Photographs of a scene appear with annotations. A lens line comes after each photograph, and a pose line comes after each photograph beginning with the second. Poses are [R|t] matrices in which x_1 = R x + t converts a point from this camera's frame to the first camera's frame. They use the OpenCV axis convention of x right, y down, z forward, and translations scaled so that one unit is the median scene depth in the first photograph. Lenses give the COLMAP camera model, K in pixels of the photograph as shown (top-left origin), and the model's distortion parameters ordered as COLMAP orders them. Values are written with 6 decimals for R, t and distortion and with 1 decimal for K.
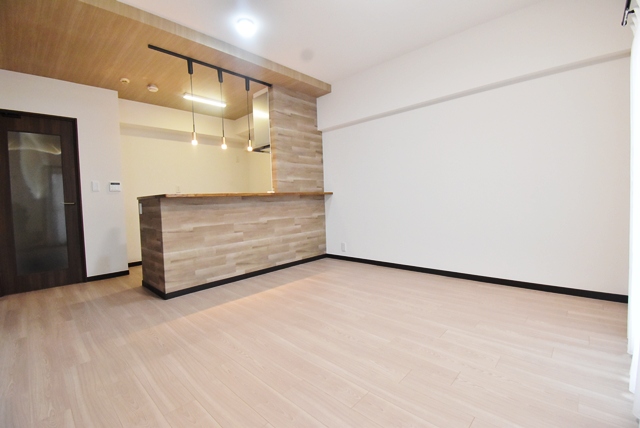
lens RADIAL K [[282.5, 0, 319.7], [0, 282.5, 210.0], [0, 0, 1]] dist [0.023784, -0.026446]
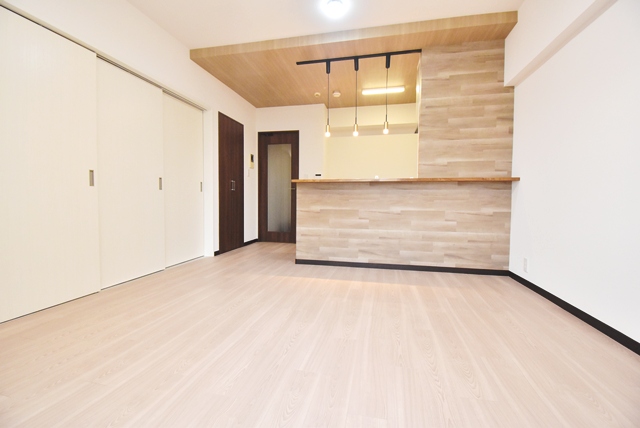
lens RADIAL K [[282.5, 0, 319.7], [0, 282.5, 210.0], [0, 0, 1]] dist [0.023784, -0.026446]
pose [[0.514894, 0.069584, -0.854425, 0.427659], [-0.059433, 0.997200, 0.045395, 0.010398], [0.855191, 0.027408, 0.517587, 0.325675]]
